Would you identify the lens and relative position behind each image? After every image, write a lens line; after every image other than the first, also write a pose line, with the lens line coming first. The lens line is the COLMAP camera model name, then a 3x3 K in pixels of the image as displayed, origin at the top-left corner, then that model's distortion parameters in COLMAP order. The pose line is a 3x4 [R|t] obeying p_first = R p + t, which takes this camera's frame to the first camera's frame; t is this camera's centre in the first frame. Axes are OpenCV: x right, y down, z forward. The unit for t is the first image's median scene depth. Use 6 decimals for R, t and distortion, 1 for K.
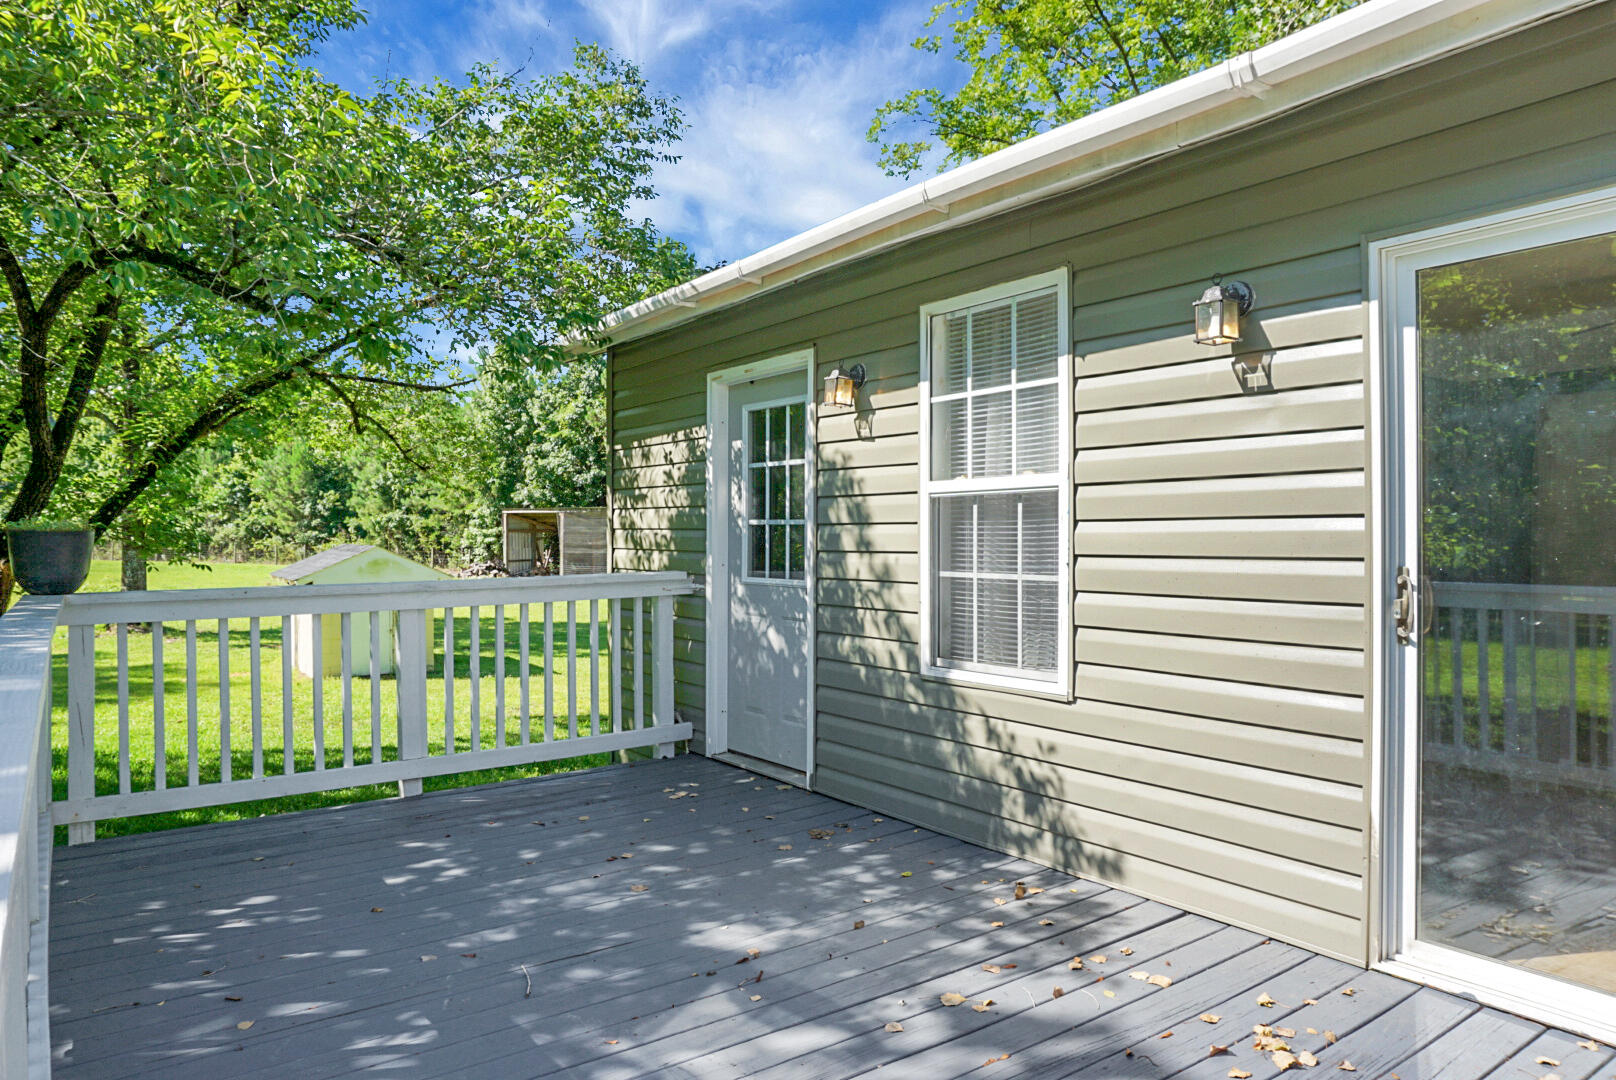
lens RADIAL K [[1082.8, 0, 808.0], [0, 1082.8, 540.0], [0, 0, 1]] dist [0.000449, 0.000870]
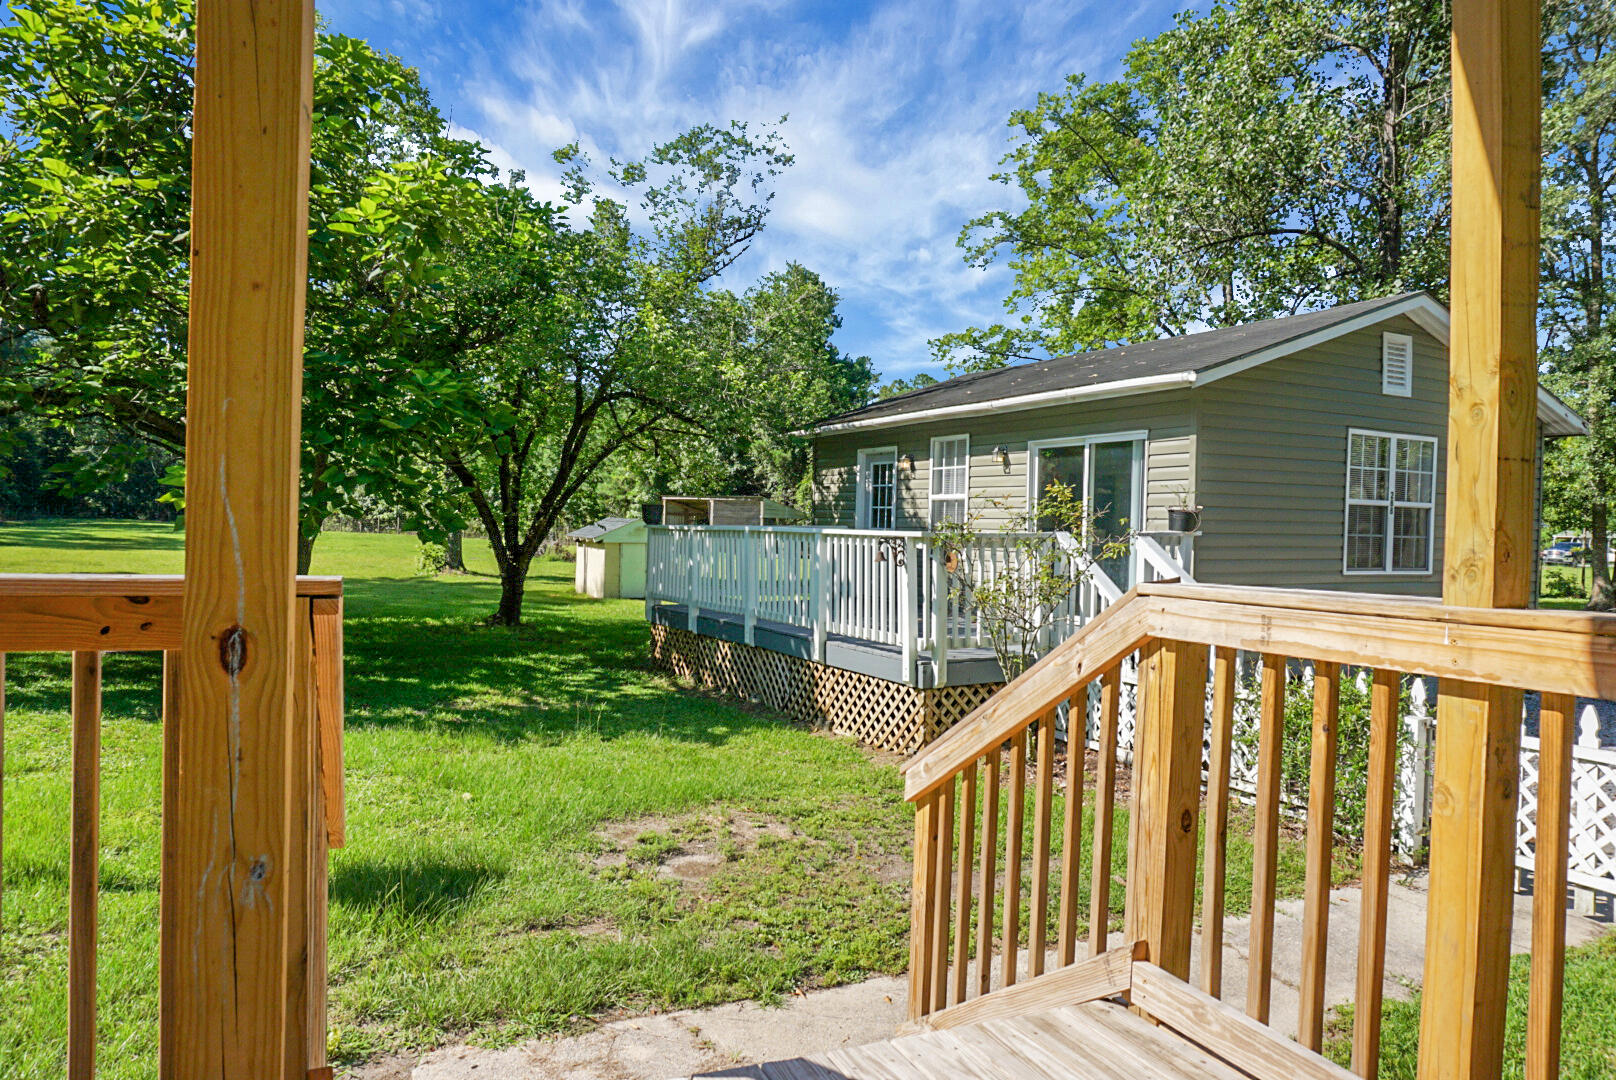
lens RADIAL K [[1082.8, 0, 808.0], [0, 1082.8, 540.0], [0, 0, 1]] dist [0.000449, 0.000870]
pose [[0.994297, 0.025619, -0.103520, 0.083892], [-0.024702, 0.999643, 0.010137, 0.052197], [0.103743, -0.007522, 0.994576, -2.081410]]
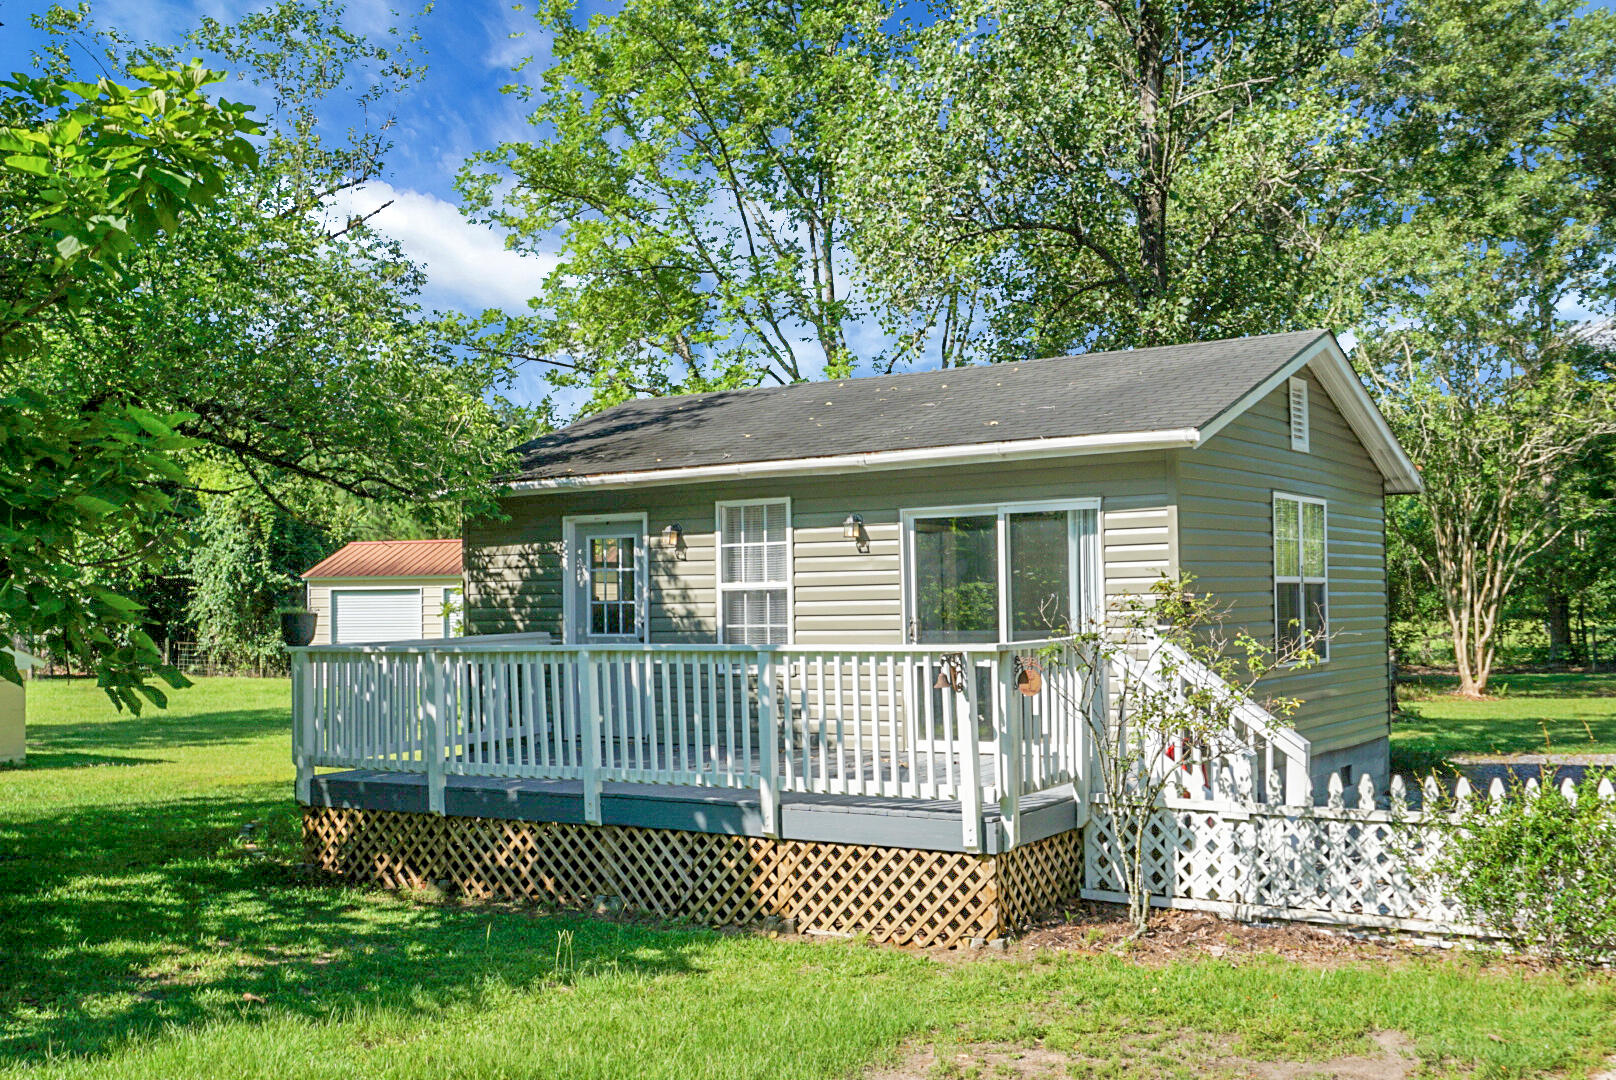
lens RADIAL K [[1705.5, 0, 808.0], [0, 1705.5, 540.0], [0, 0, 1]] dist [0.010768, 0.013468]
pose [[0.928352, -0.001212, 0.371701, -0.972492], [0.018164, 0.998948, -0.042110, 0.005133], [-0.371259, 0.045845, 0.927397, -2.171100]]
